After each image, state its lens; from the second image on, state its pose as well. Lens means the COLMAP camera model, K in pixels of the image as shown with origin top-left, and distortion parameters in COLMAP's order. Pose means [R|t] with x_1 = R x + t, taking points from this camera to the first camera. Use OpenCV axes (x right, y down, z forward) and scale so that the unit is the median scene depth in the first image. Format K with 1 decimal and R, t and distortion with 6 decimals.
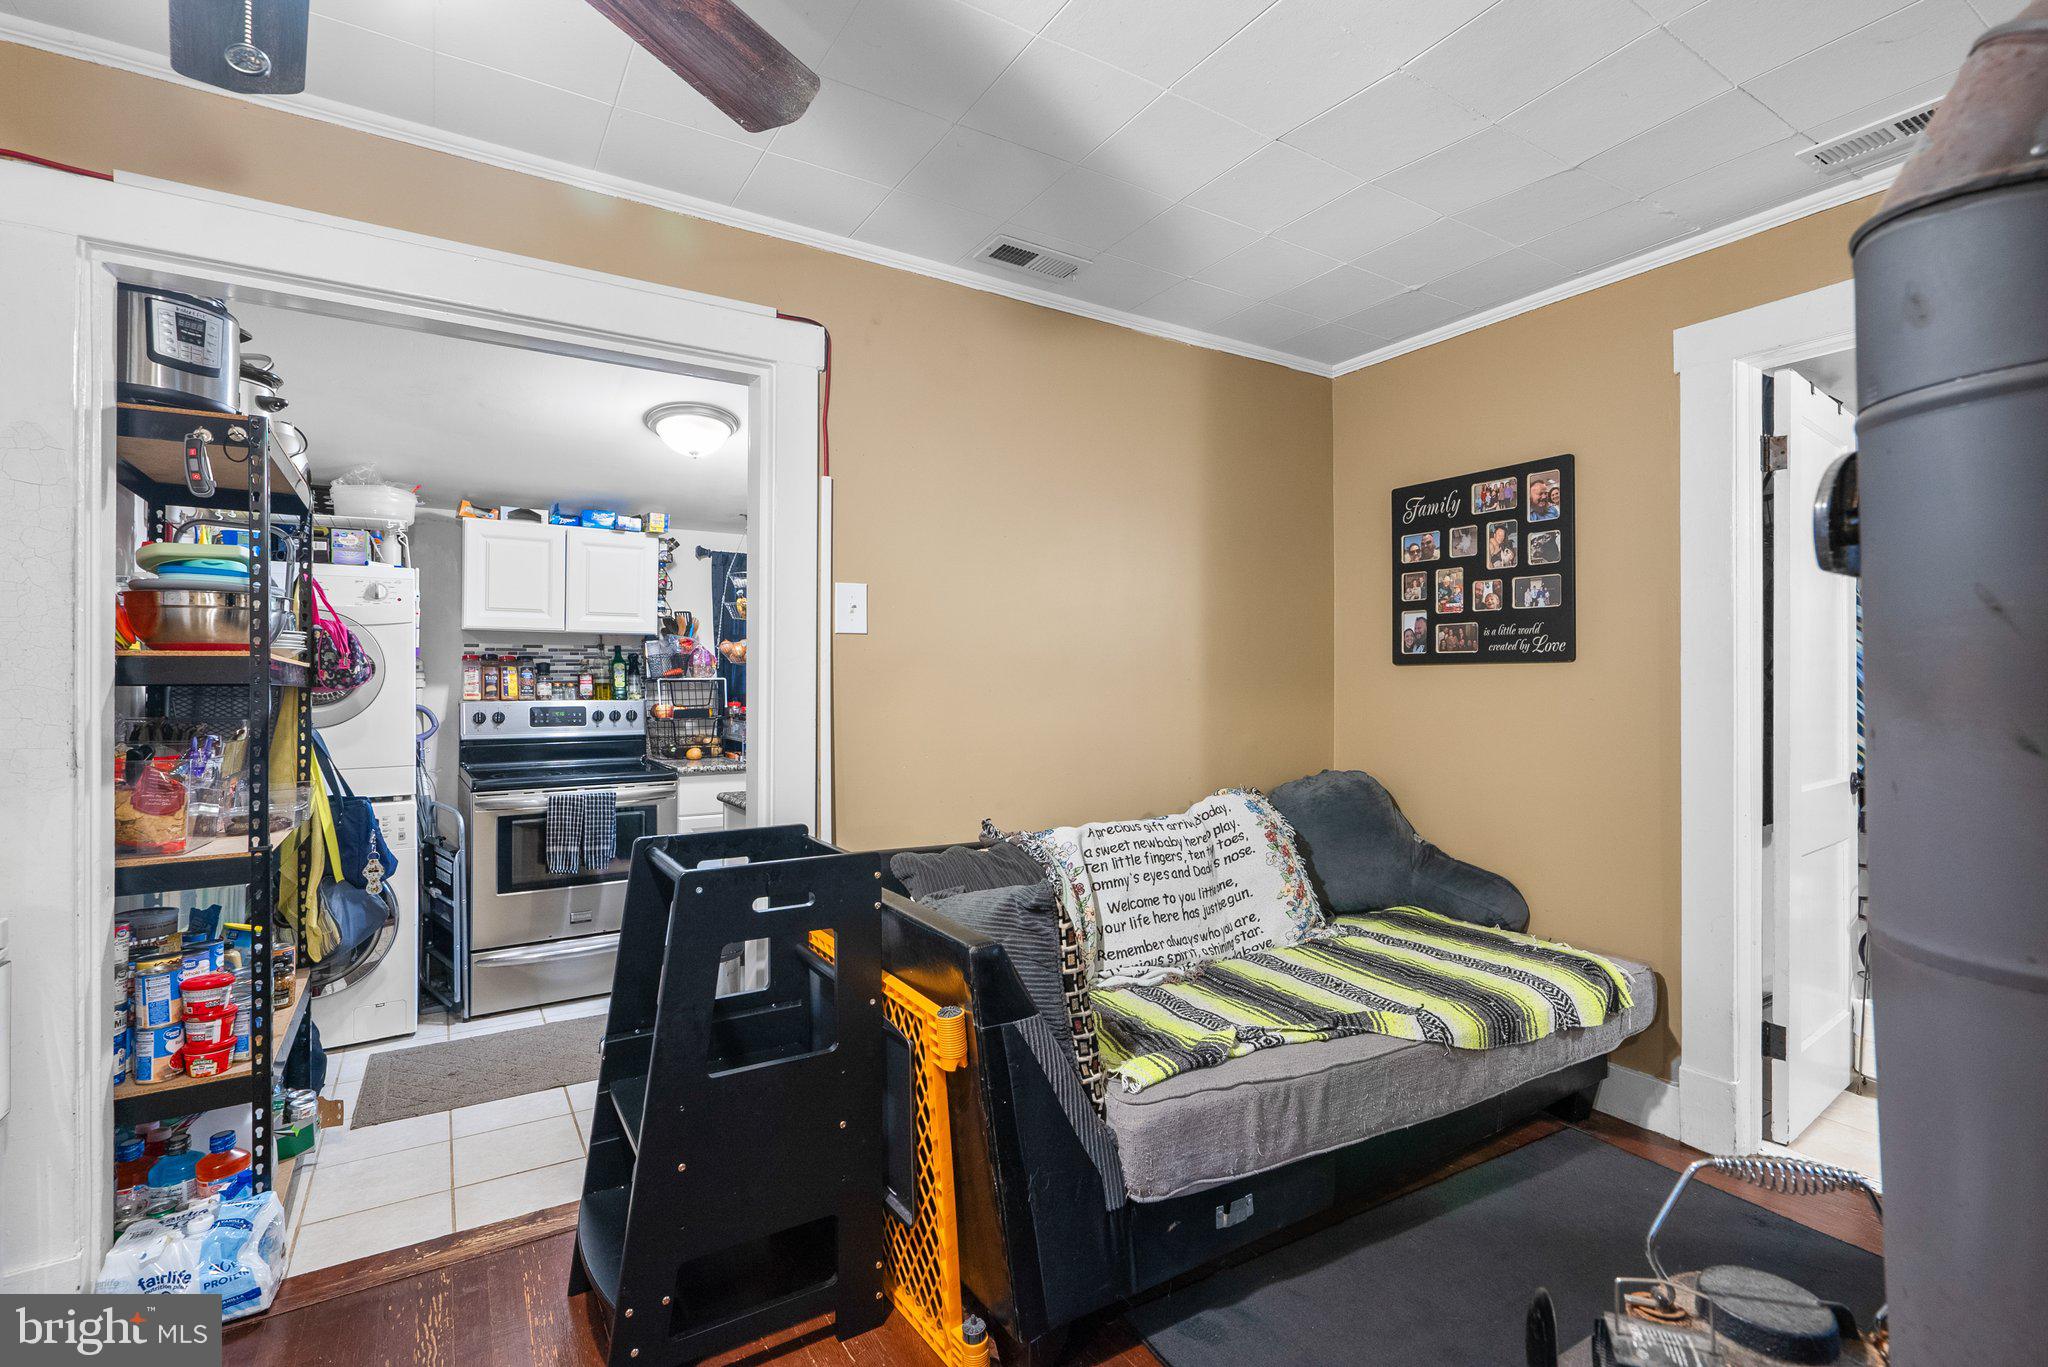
lens RADIAL K [[935.0, 0, 1024.0], [0, 935.0, 683.5], [0, 0, 1]] dist [-0.000041, -0.000007]
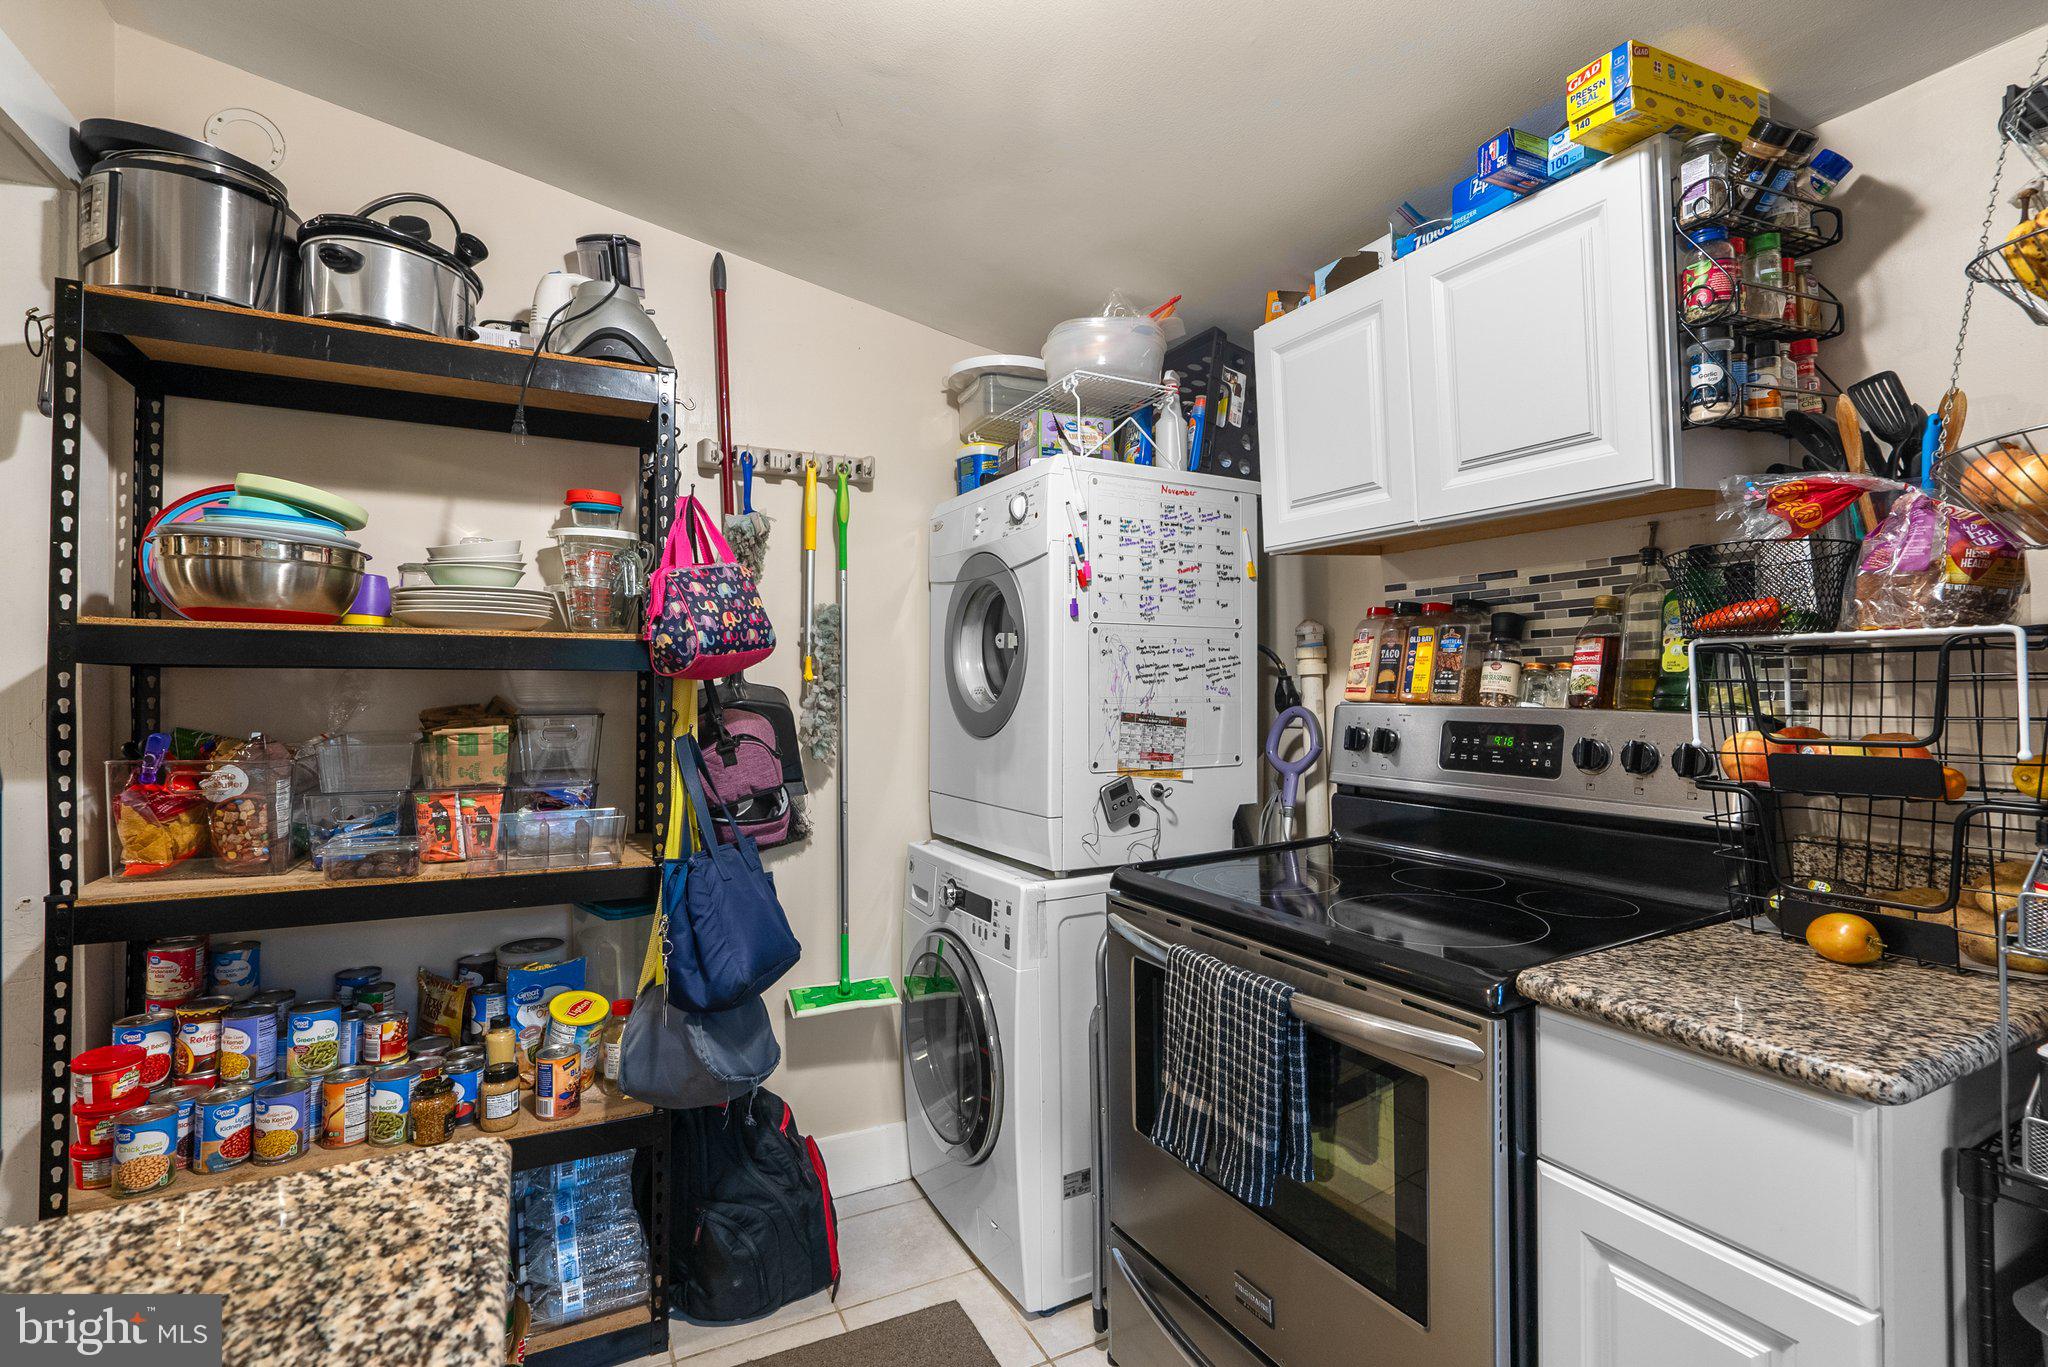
lens RADIAL K [[957.0, 0, 1024.0], [0, 957.0, 683.5], [0, 0, 1]] dist [0.000202, 0.000033]
pose [[-0.081388, 0.001376, -0.996682, -0.082338], [0.001688, 0.999998, 0.001243, 0.007513], [0.996681, -0.001581, -0.081390, 0.838140]]
